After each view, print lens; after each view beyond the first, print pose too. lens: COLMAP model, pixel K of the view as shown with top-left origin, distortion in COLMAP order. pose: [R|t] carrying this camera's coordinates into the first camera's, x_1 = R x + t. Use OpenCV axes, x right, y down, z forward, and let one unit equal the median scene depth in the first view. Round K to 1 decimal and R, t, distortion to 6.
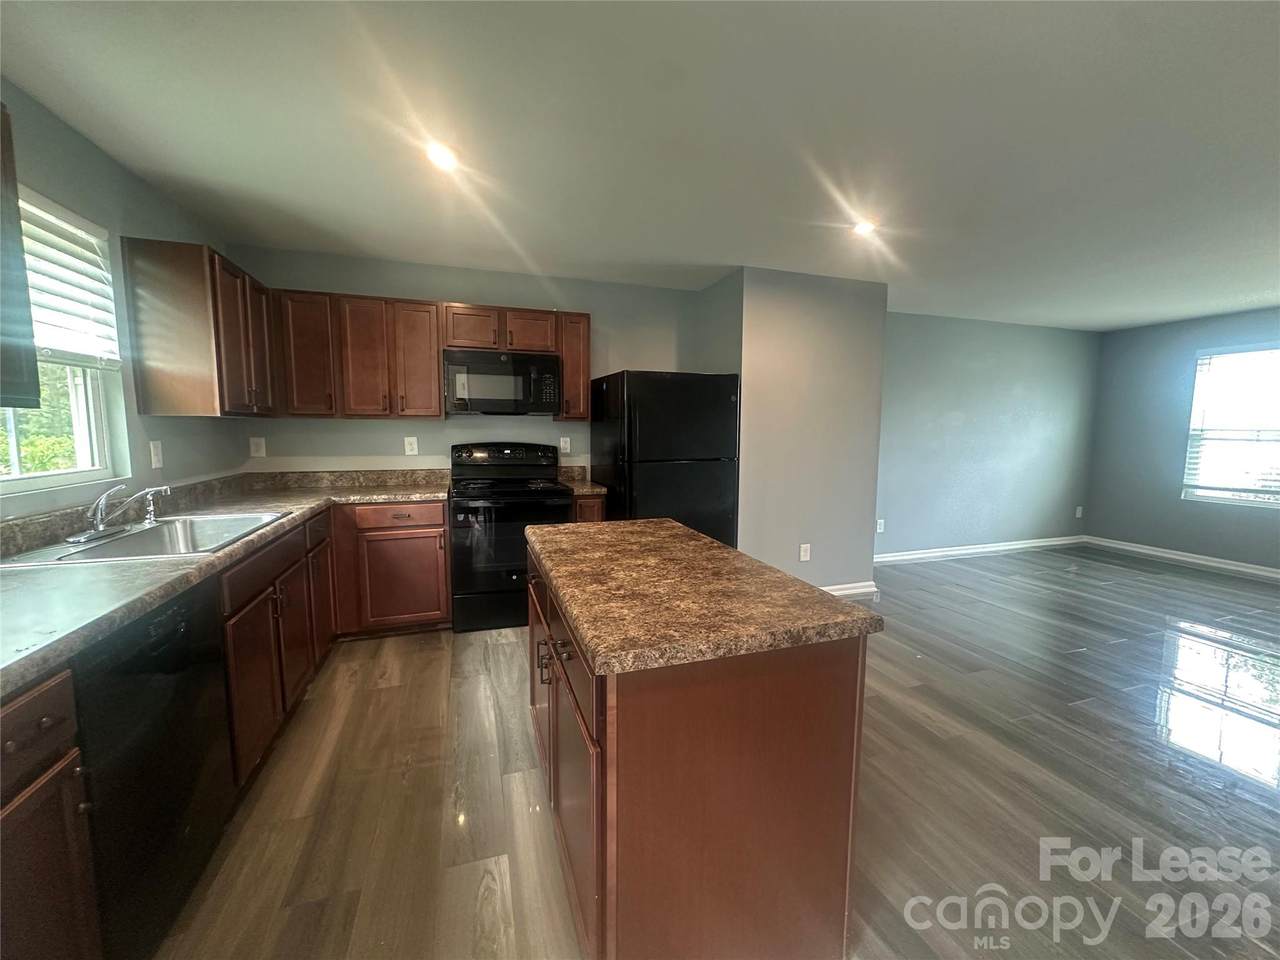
lens RADIAL K [[510.2, 0, 640.0], [0, 510.2, 480.0], [0, 0, 1]] dist [-0.001247, 0.000097]
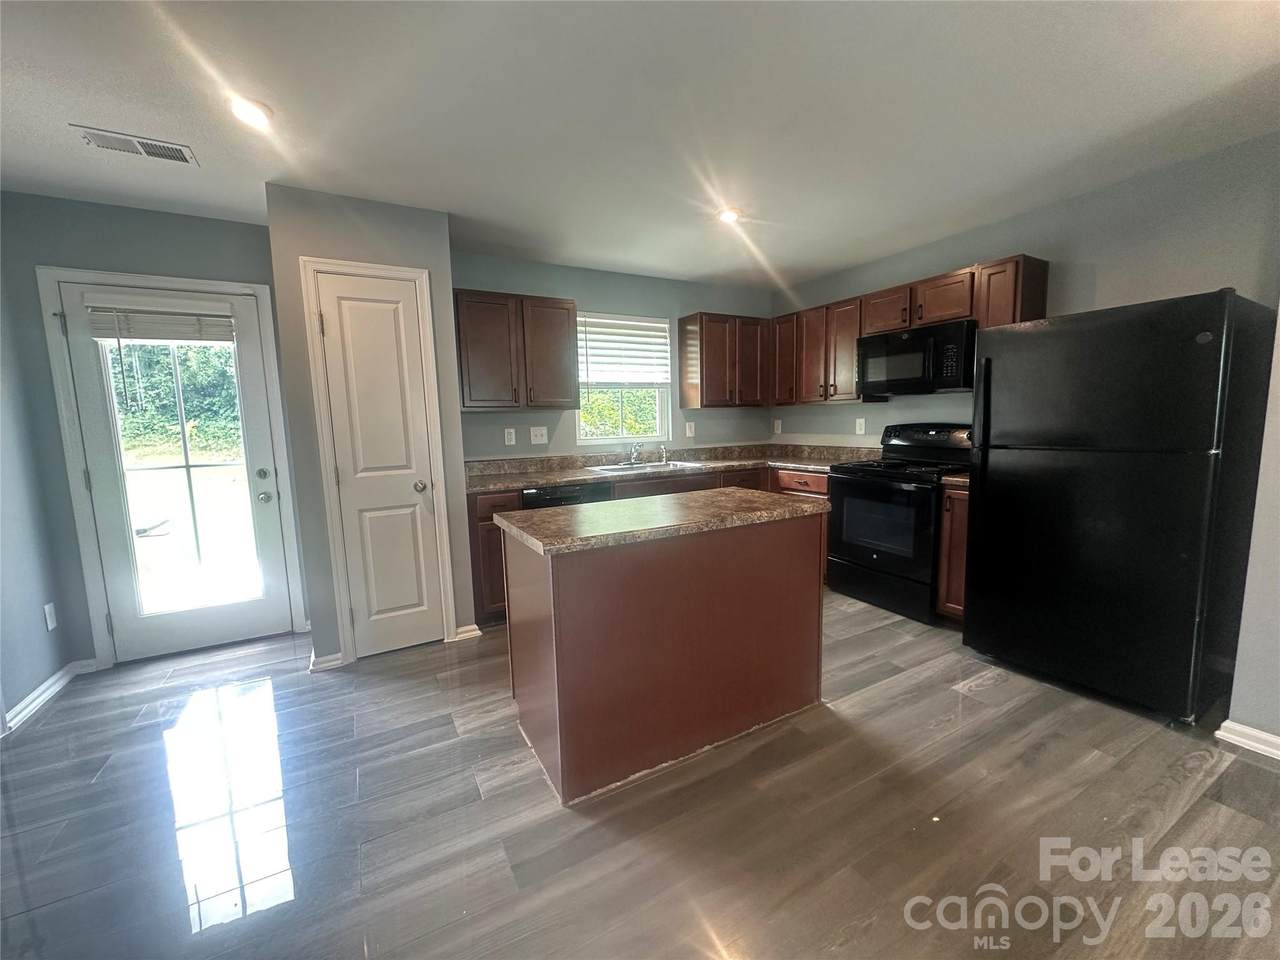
lens RADIAL K [[510.2, 0, 640.0], [0, 510.2, 480.0], [0, 0, 1]] dist [-0.001247, 0.000097]
pose [[0.180550, 0.105308, -0.977912, 0.668690], [-0.073632, 0.992909, 0.093328, -0.020855], [0.980806, 0.055155, 0.187024, 0.358299]]
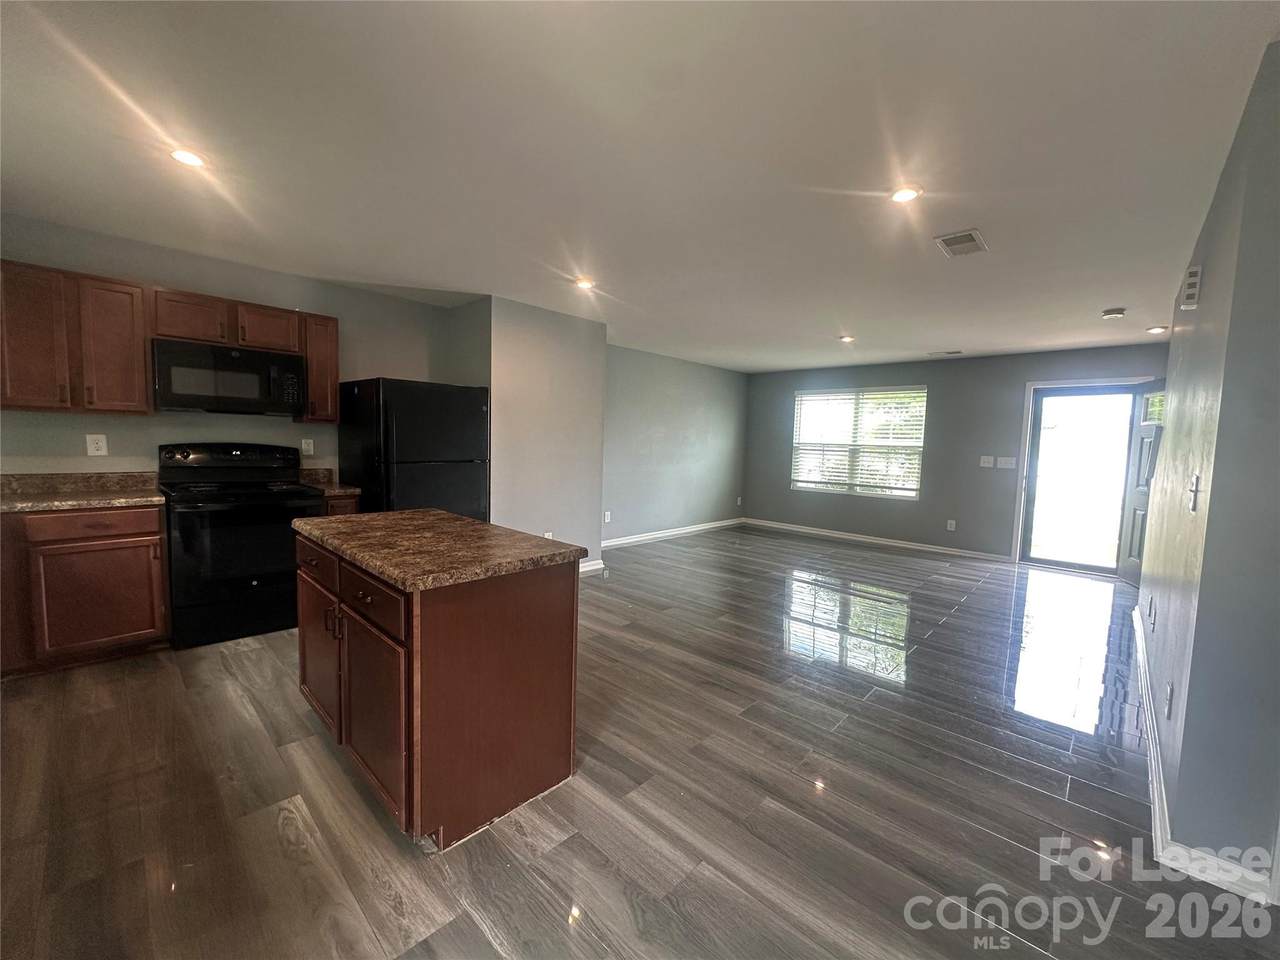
lens RADIAL K [[510.2, 0, 640.0], [0, 510.2, 480.0], [0, 0, 1]] dist [-0.001247, 0.000097]
pose [[0.884003, -0.015917, 0.467210, -0.052101], [0.022974, 0.999692, -0.009412, 0.023222], [-0.466916, 0.019054, 0.884096, -0.198451]]
